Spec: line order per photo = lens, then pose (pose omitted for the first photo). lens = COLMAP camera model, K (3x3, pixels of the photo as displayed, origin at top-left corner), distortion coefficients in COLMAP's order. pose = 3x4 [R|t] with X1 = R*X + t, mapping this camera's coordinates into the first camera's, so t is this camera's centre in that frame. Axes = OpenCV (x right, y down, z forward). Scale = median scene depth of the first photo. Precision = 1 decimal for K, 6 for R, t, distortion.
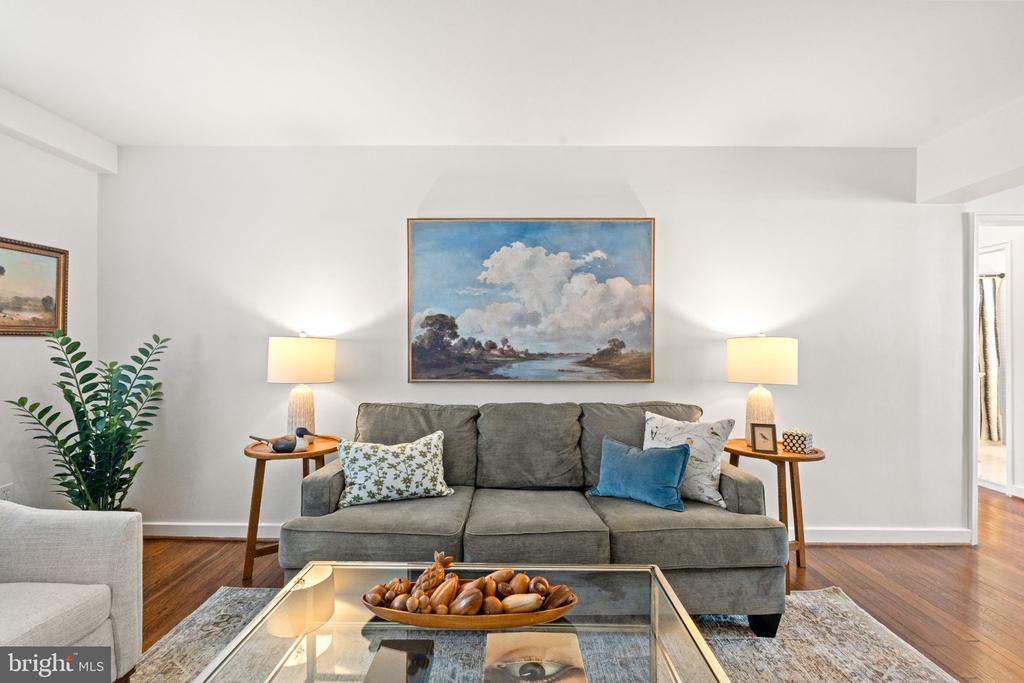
lens RADIAL K [[450.7, 0, 509.7], [0, 450.7, 340.1], [0, 0, 1]] dist [-0.006278, 0.001243]
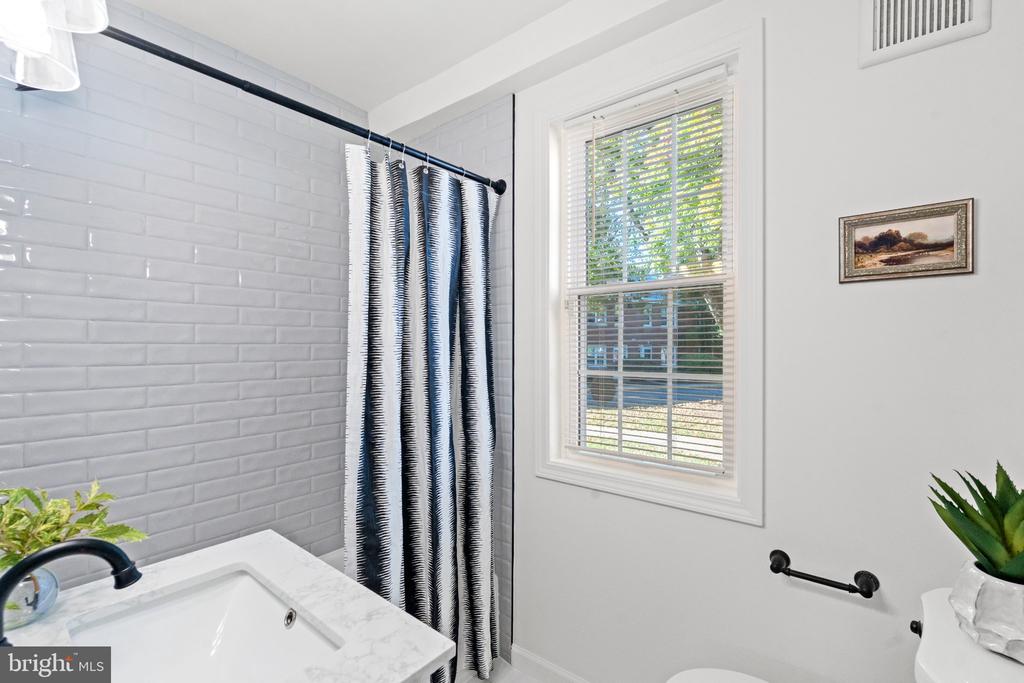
lens RADIAL K [[450.7, 0, 512.4], [0, 450.7, 344.5], [0, 0, 1]] dist [-0.006278, 0.001243]
pose [[0.628029, -0.001212, 0.778189, 0.827061], [-0.002324, 0.999991, 0.003433, -0.020187], [-0.778187, -0.003965, 0.628020, 0.768126]]
